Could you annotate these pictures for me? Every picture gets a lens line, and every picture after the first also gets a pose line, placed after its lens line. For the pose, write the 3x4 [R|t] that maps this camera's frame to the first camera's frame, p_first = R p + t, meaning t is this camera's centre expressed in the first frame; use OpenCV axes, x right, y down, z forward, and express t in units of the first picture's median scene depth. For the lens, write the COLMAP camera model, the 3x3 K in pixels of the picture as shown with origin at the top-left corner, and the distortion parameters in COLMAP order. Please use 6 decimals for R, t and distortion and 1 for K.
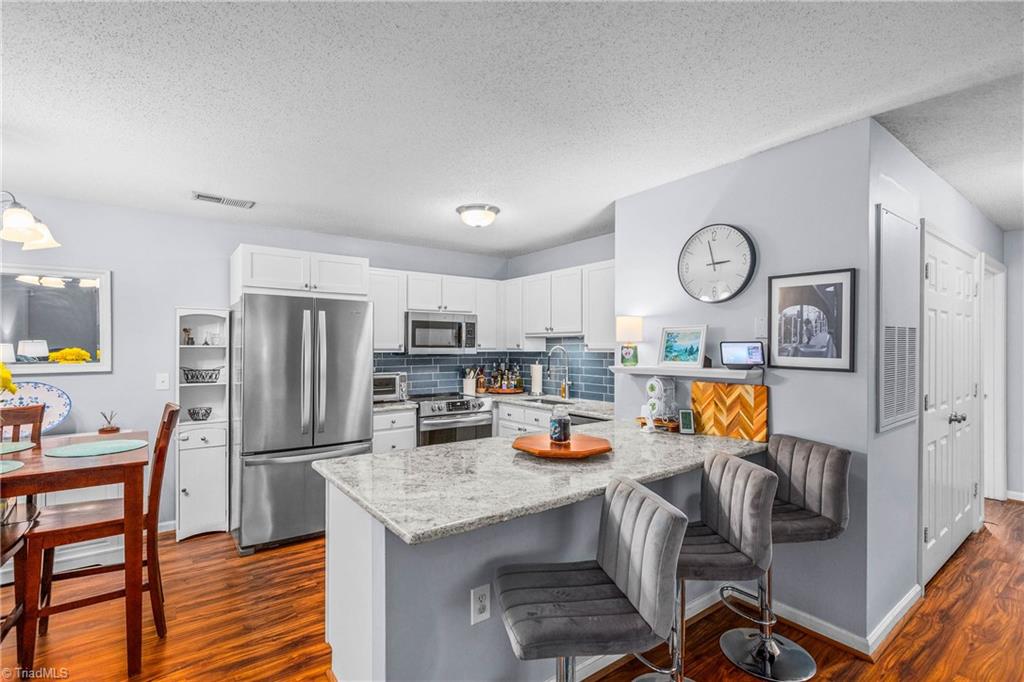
lens RADIAL K [[469.9, 0, 510.8], [0, 469.9, 348.5], [0, 0, 1]] dist [0.002220, -0.003899]
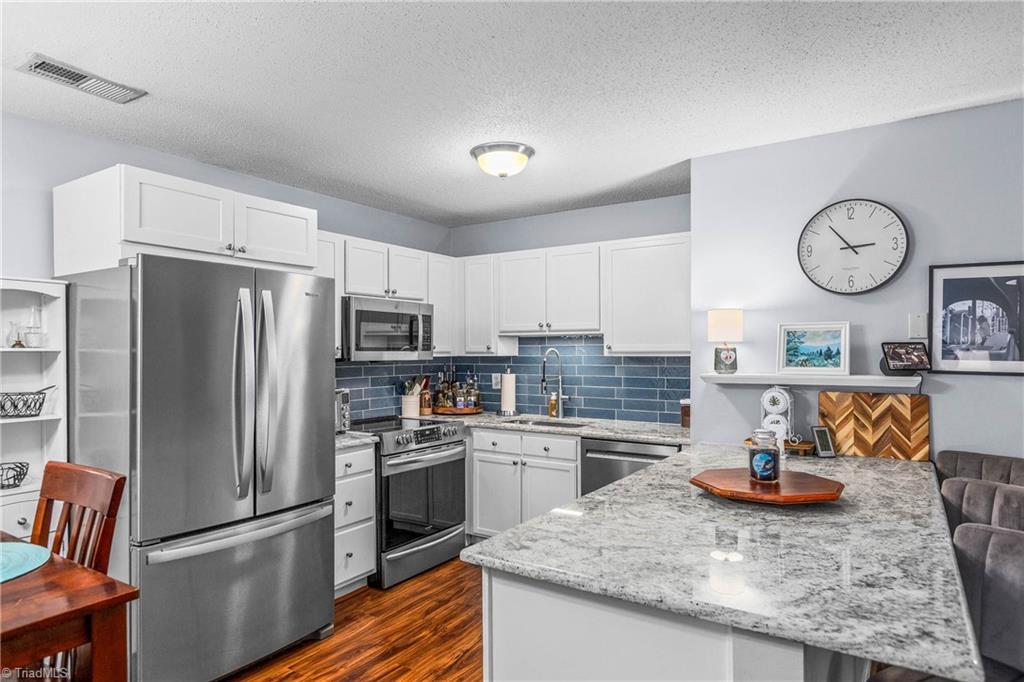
lens RADIAL K [[593.2, 0, 514.7], [0, 593.2, 349.9], [0, 0, 1]] dist [0.003115, -0.003358]
pose [[0.939741, -0.002083, 0.341881, -0.378334], [0.003128, 0.999992, -0.002506, -0.000422], [-0.341873, 0.003425, 0.939740, 0.186391]]
